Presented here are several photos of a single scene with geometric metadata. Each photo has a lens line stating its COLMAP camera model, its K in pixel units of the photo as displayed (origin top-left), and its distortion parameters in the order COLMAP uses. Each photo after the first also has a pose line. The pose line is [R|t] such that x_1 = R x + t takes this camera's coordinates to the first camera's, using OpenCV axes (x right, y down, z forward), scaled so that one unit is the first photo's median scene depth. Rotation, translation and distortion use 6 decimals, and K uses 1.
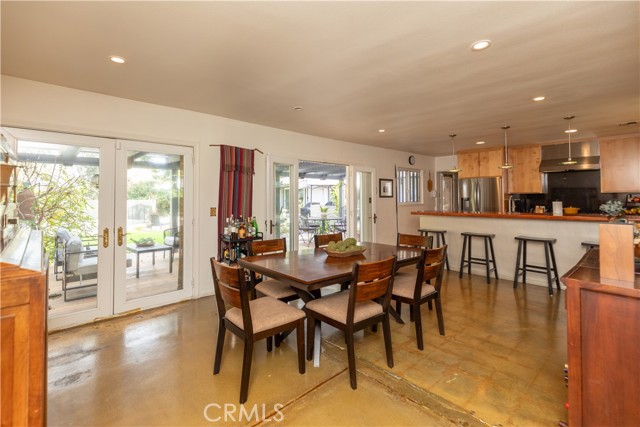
lens RADIAL K [[295.3, 0, 320.2], [0, 295.3, 200.4], [0, 0, 1]] dist [0.000072, 0.000022]
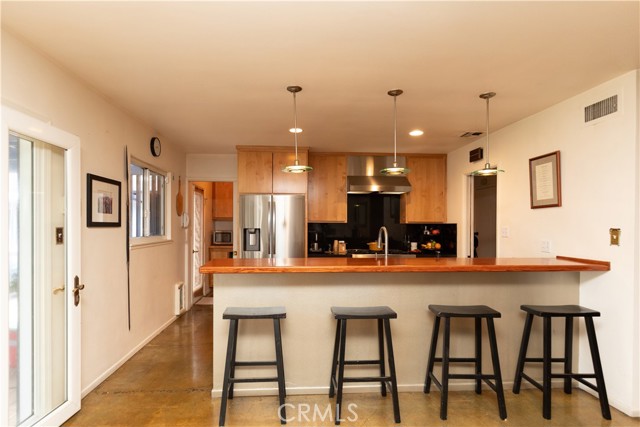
lens RADIAL K [[346.6, 0, 301.9], [0, 346.6, 223.8], [0, 0, 1]] dist [-0.001150, -0.000064]
pose [[0.646060, 0.017546, 0.763085, 0.049278], [-0.006278, 0.999824, -0.017674, -0.007487], [-0.763261, 0.006628, 0.646057, 0.532180]]
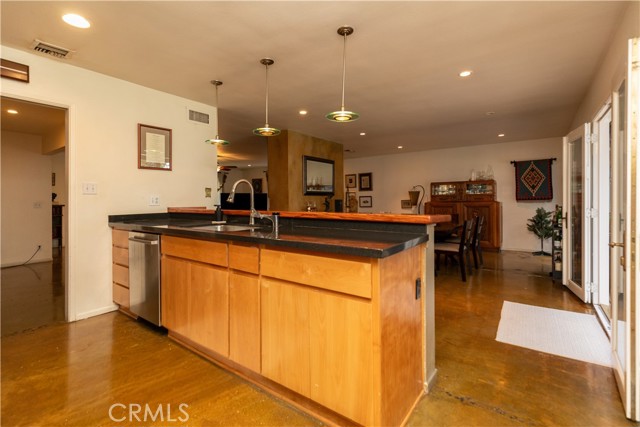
lens RADIAL K [[295.3, 0, 320.2], [0, 295.3, 200.4], [0, 0, 1]] dist [0.000072, 0.000022]
pose [[-0.983277, 0.014428, -0.181542, 0.464783], [0.013728, 0.999893, 0.005110, 0.013616], [0.181596, 0.002533, -0.983370, 1.150326]]
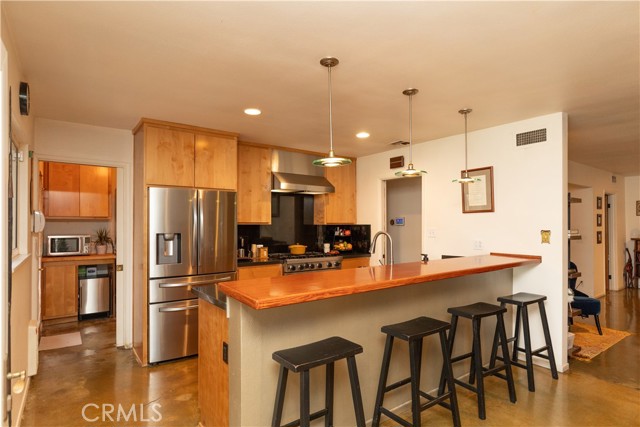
lens RADIAL K [[352.3, 0, 320.0], [0, 352.3, 213.5], [0, 0, 1]] dist [0.000831, -0.000200]
pose [[0.127676, 0.041982, 0.990927, 0.020373], [0.004414, 0.999070, -0.042896, -0.015237], [-0.991806, 0.009851, 0.127372, 0.778476]]
